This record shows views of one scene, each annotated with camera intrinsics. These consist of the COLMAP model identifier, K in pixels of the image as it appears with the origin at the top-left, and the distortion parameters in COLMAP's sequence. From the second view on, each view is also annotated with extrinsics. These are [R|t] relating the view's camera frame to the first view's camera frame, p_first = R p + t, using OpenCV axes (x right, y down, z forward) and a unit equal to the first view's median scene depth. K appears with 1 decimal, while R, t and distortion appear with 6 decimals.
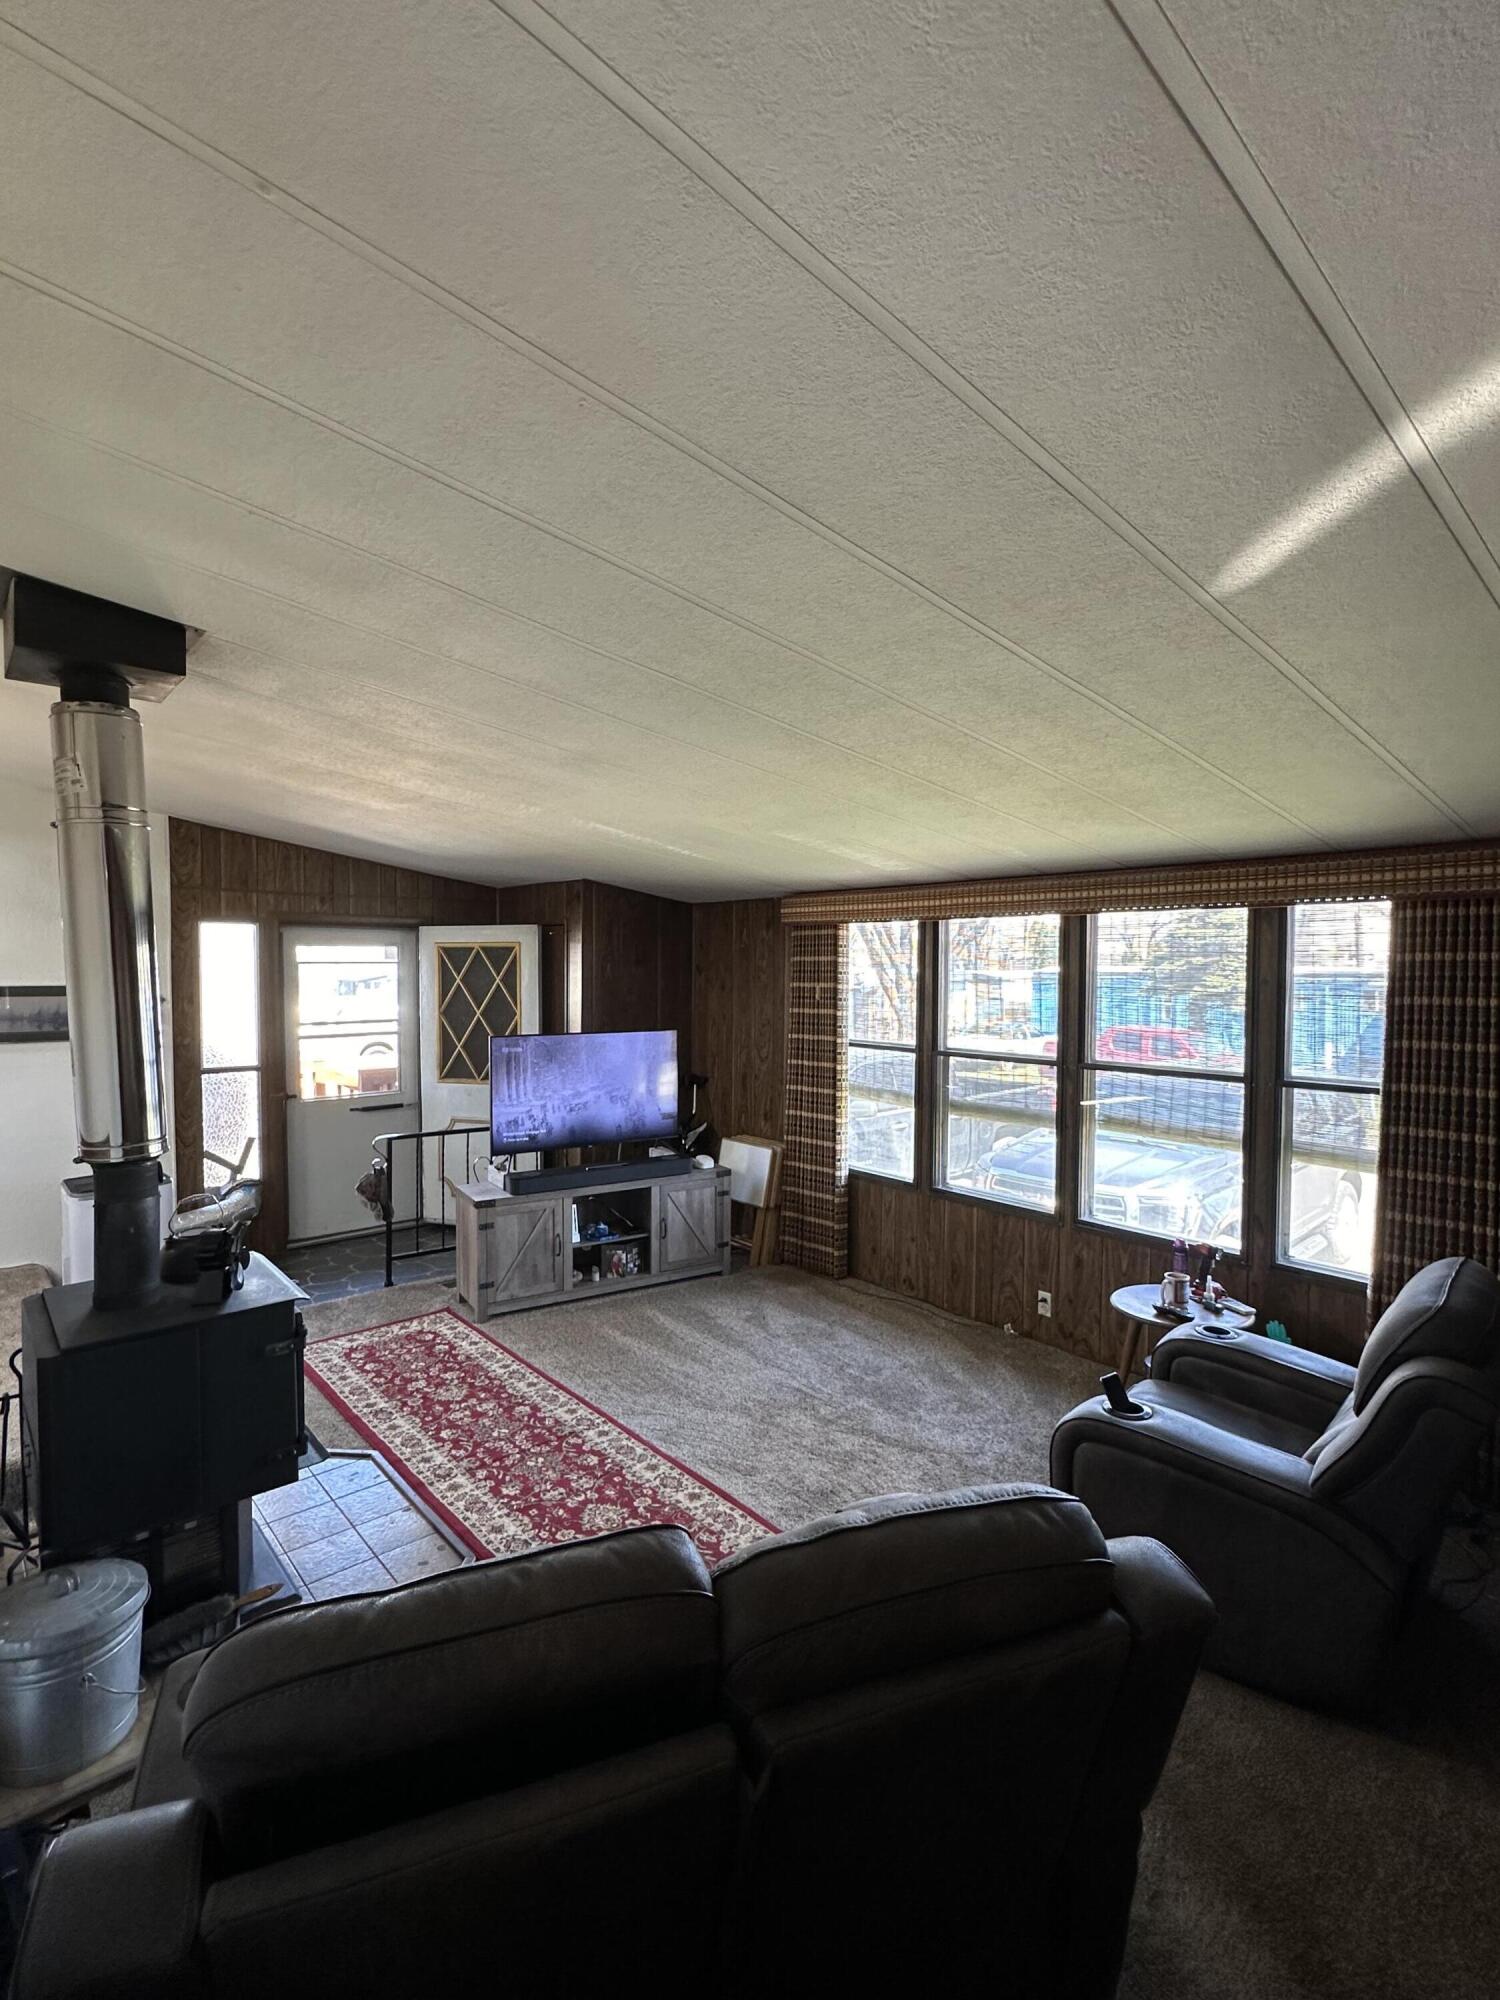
lens RADIAL K [[926.5, 0, 747.8], [0, 926.5, 1001.4], [0, 0, 1]] dist [0.000391, 0.000358]
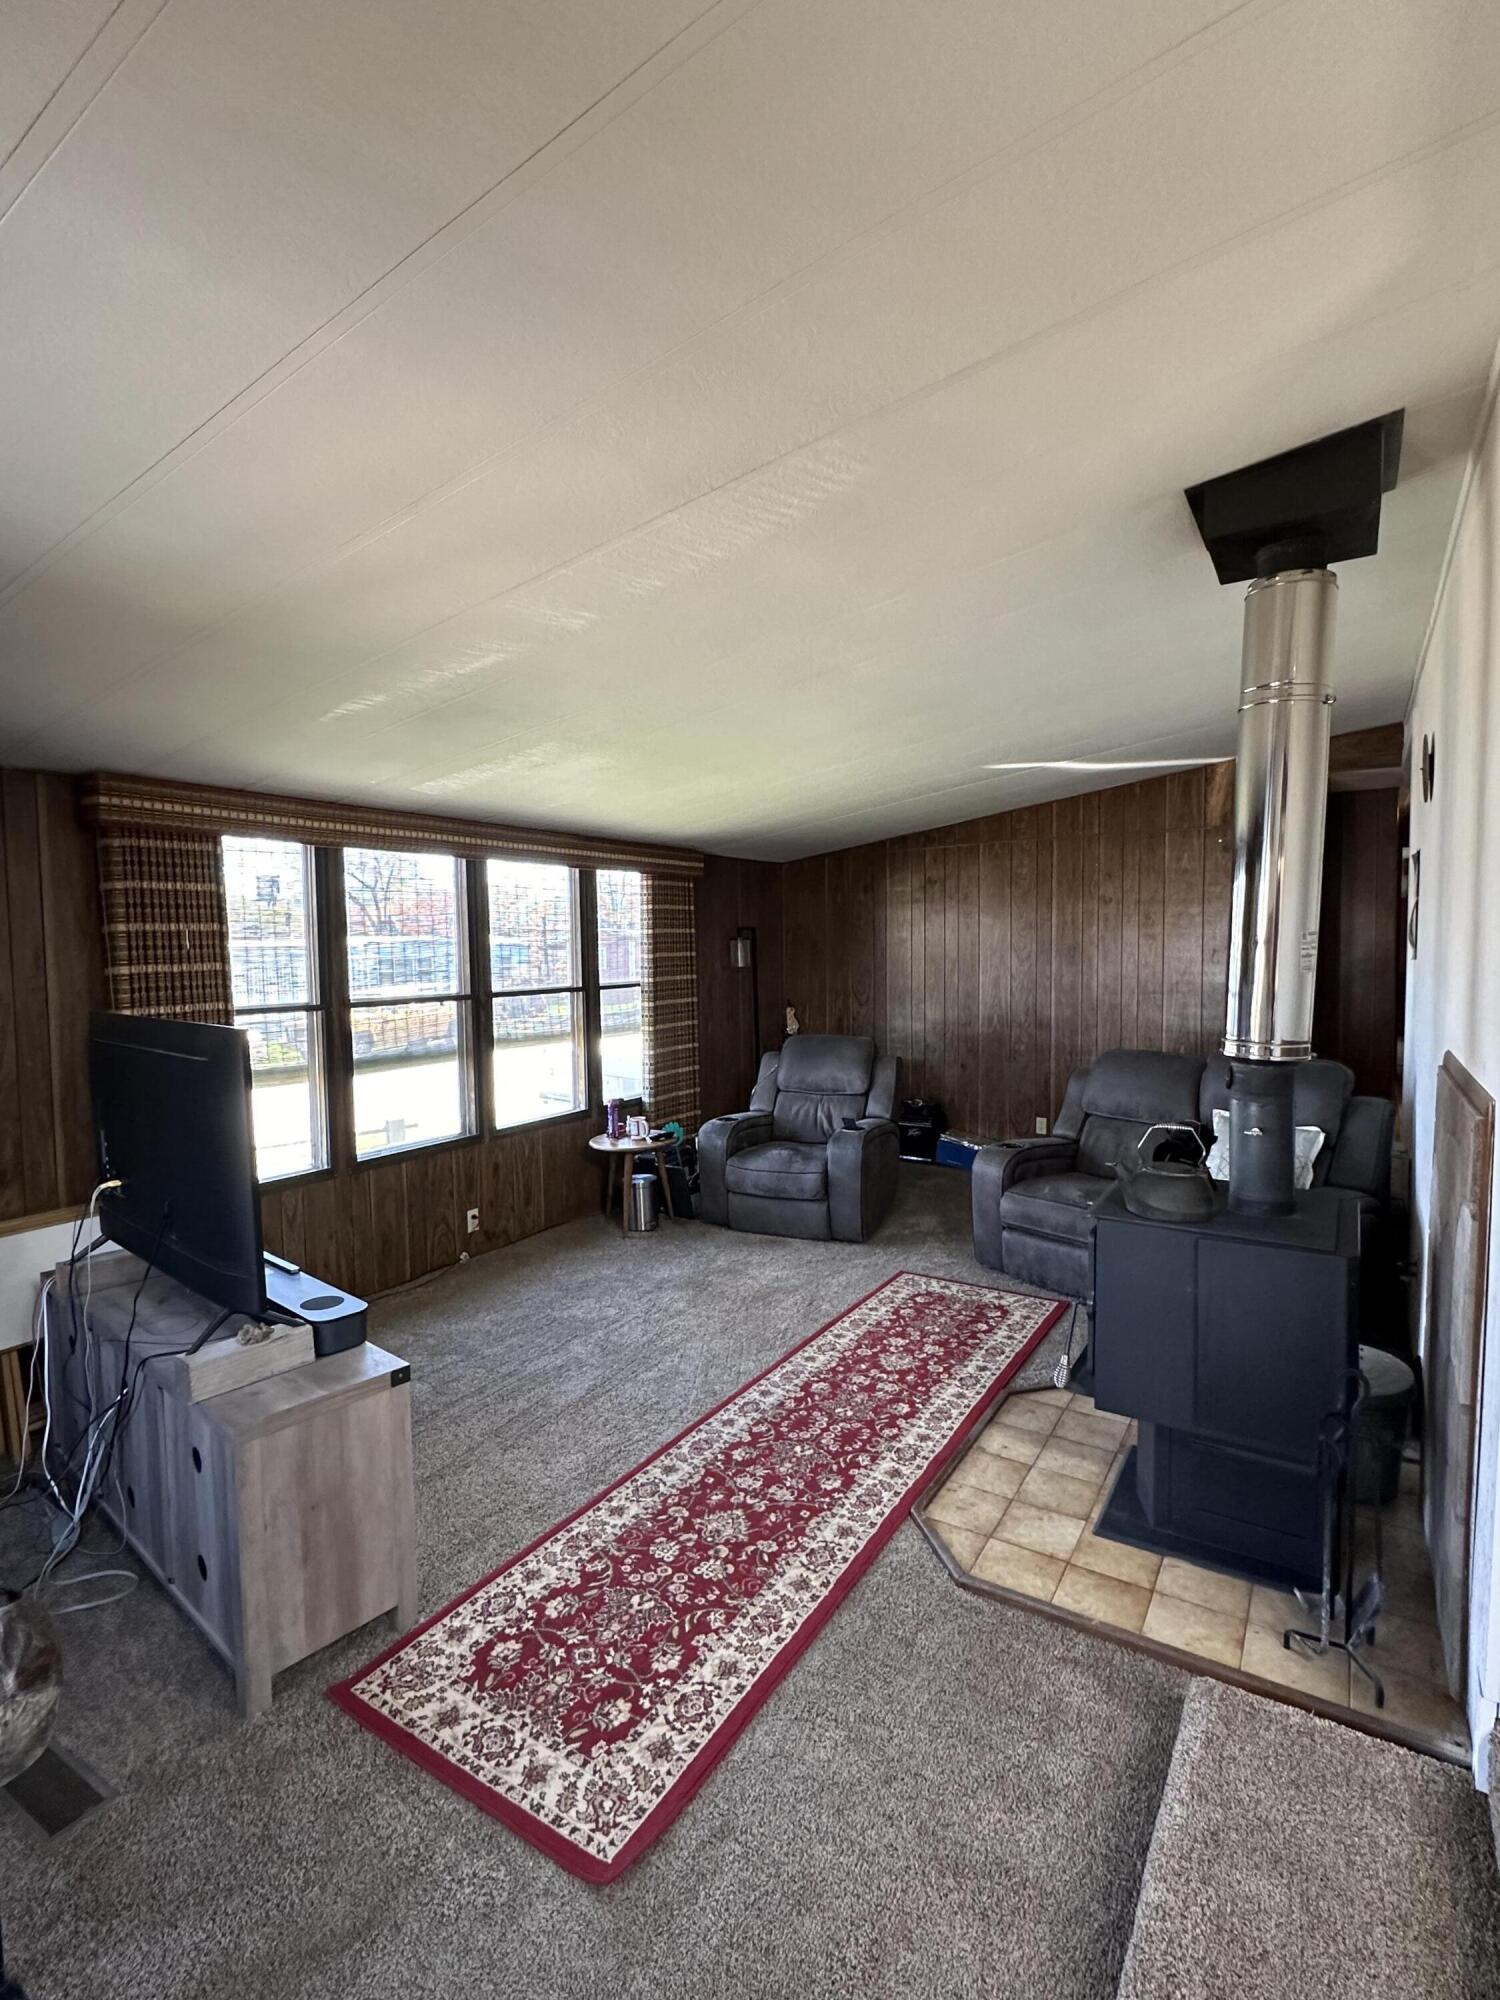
lens RADIAL K [[926.5, 0, 747.8], [0, 926.5, 1001.4], [0, 0, 1]] dist [0.000391, 0.000358]
pose [[-0.265388, -0.059681, 0.962293, -0.903186], [0.049594, 0.995916, 0.075443, 0.008541], [-0.962865, 0.067745, -0.261344, 1.099379]]
